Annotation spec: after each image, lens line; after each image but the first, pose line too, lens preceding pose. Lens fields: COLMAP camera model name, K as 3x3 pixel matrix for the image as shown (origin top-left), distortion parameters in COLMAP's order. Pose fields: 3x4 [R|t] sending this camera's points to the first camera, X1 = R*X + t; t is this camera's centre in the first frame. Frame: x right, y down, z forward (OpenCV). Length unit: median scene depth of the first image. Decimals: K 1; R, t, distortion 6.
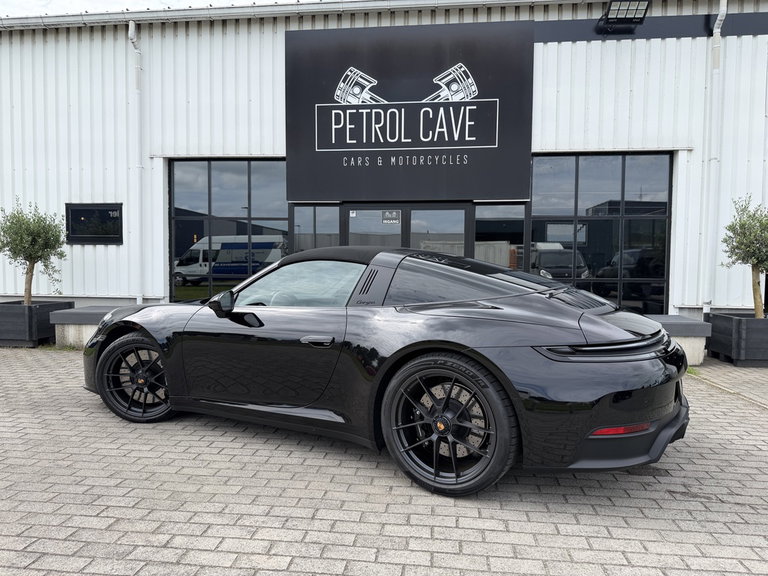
lens RADIAL K [[549.0, 0, 381.7], [0, 549.0, 292.3], [0, 0, 1]] dist [0.060458, -0.089748]
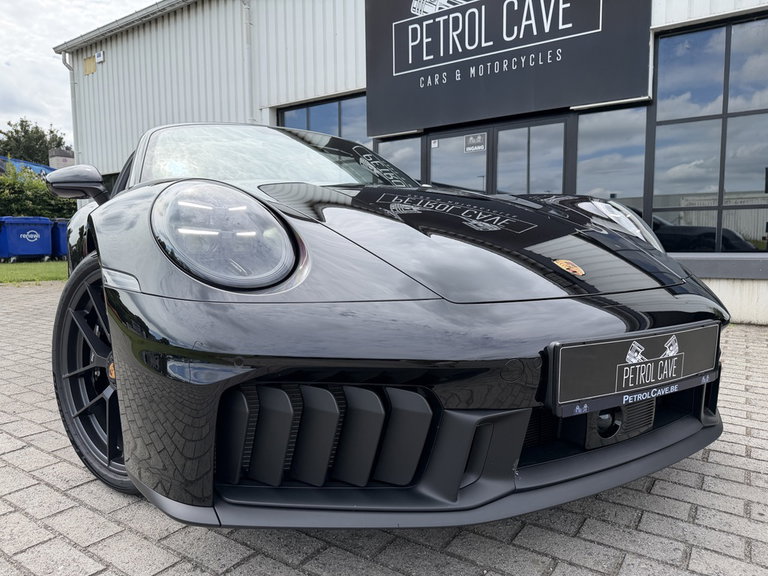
lens RADIAL K [[553.7, 0, 383.6], [0, 553.7, 293.6], [0, 0, 1]] dist [-0.004073, -0.003236]
pose [[0.877730, 0.029464, -0.478249, 0.315601], [-0.007431, 0.998825, 0.047898, 0.056450], [0.479098, -0.038488, 0.876917, 0.192793]]
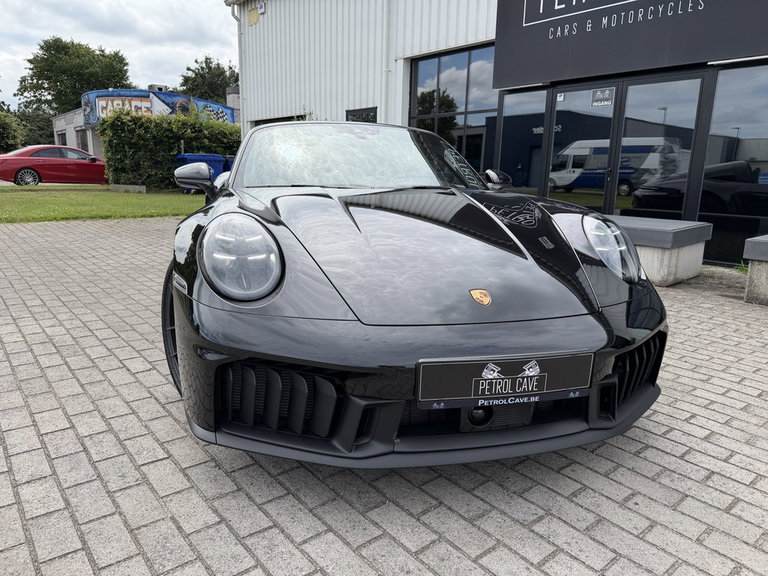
lens RADIAL K [[552.5, 0, 381.3], [0, 552.5, 291.8], [0, 0, 1]] dist [0.027686, -0.041631]
pose [[0.708916, 0.154999, -0.688051, 0.404380], [-0.048627, 0.983973, 0.171561, 0.019807], [0.703615, -0.088164, 0.705091, 0.184275]]
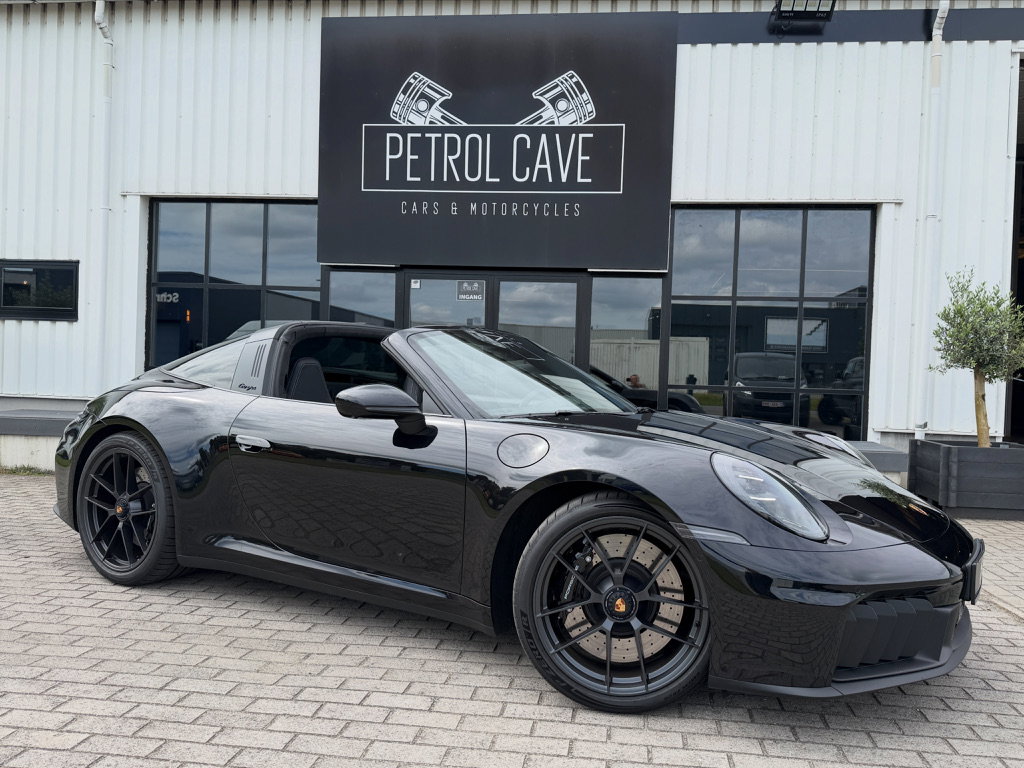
lens RADIAL K [[814.0, 0, 544.1], [0, 814.0, 391.8], [0, 0, 1]] dist [0.089985, -0.134235]
pose [[0.999685, 0.024633, 0.004796, 0.111694], [-0.024490, 0.999311, -0.027875, 0.016620], [-0.005479, 0.027749, 0.999600, -0.017298]]
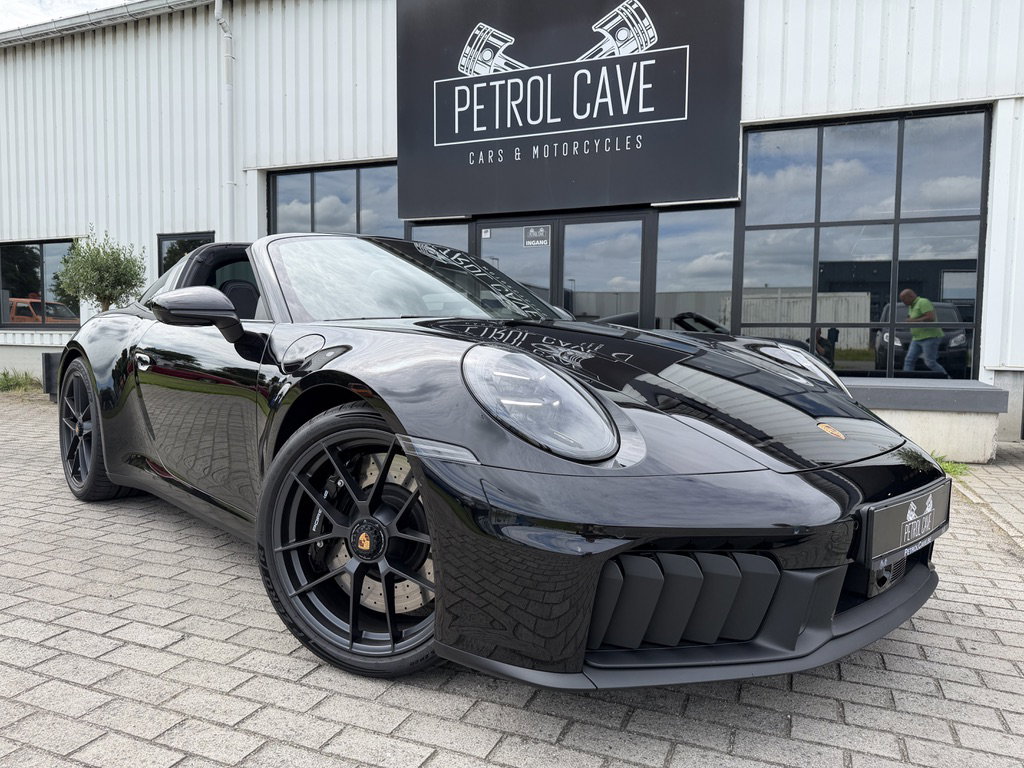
lens RADIAL K [[733.3, 0, 508.7], [0, 733.3, 383.8], [0, 0, 1]] dist [0.022174, -0.031484]
pose [[0.960742, 0.020159, -0.276711, 0.251455], [-0.016817, 0.999754, 0.014446, 0.038954], [0.276934, -0.009226, 0.960845, 0.105837]]
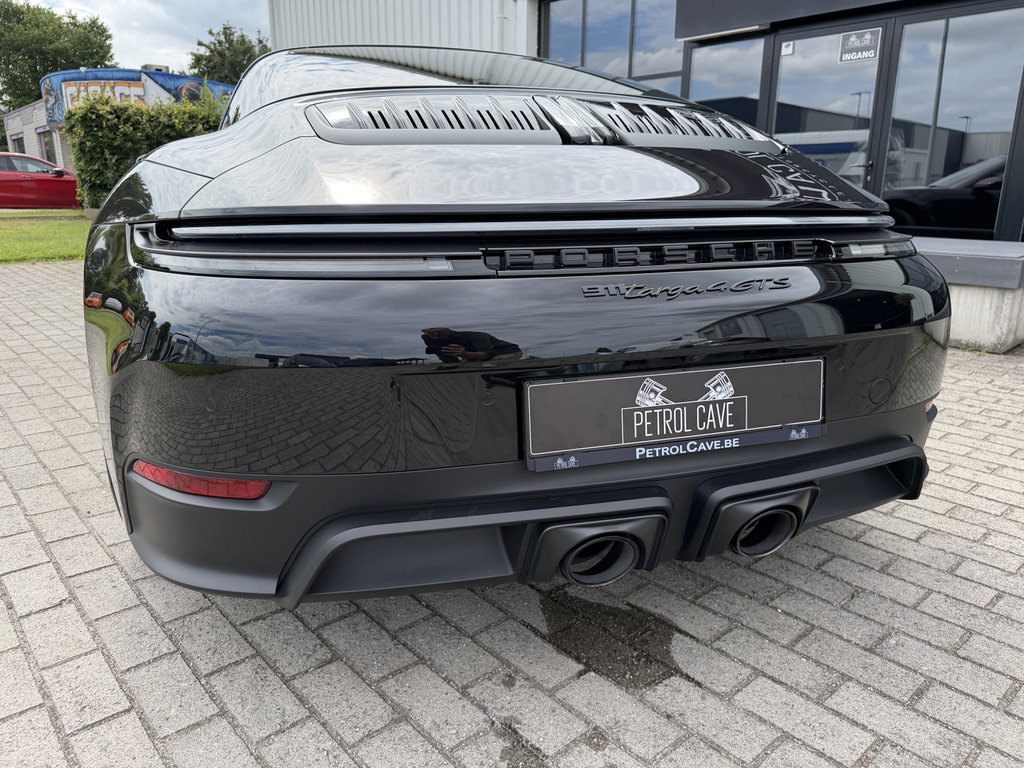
lens RADIAL K [[738.3, 0, 511.5], [0, 738.3, 391.5], [0, 0, 1]] dist [-0.004073, -0.003236]
pose [[0.742389, 0.171974, -0.647521, 0.279599], [-0.031209, 0.974322, 0.222987, 0.030726], [0.669241, -0.145335, 0.728693, 0.267476]]
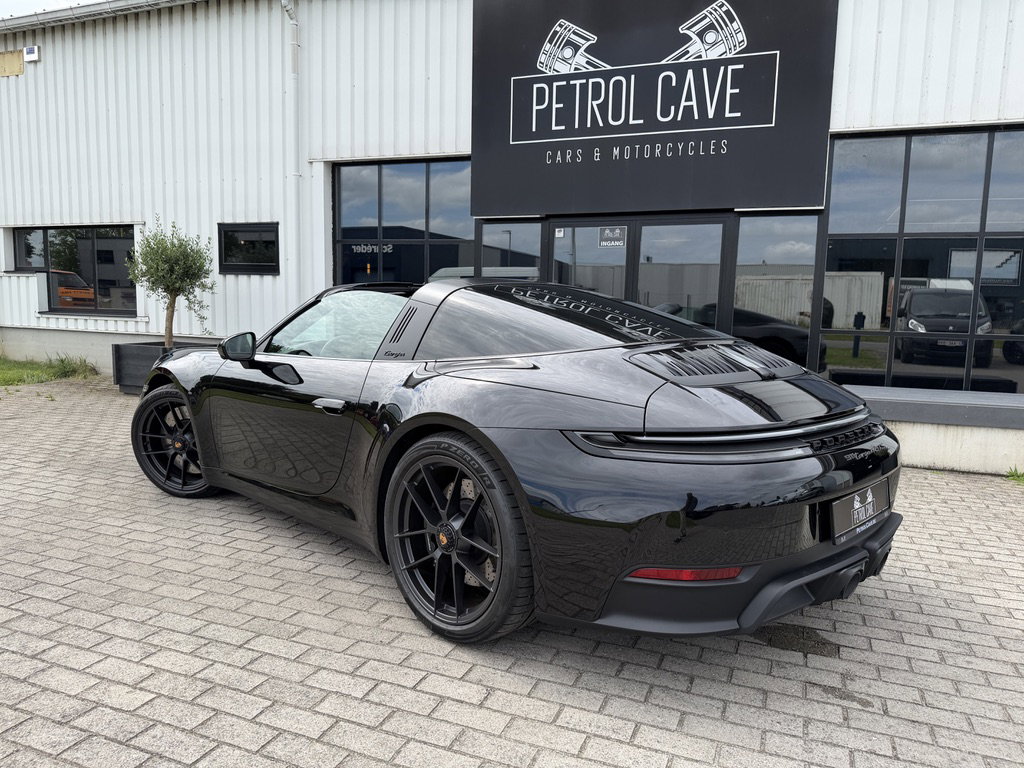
lens RADIAL K [[736.7, 0, 508.4], [0, 736.7, 389.1], [0, 0, 1]] dist [0.027686, -0.041631]
pose [[0.964120, 0.045053, -0.261617, 0.147760], [-0.028691, 0.997405, 0.066032, -0.001230], [0.263913, -0.056157, 0.962910, 0.056933]]
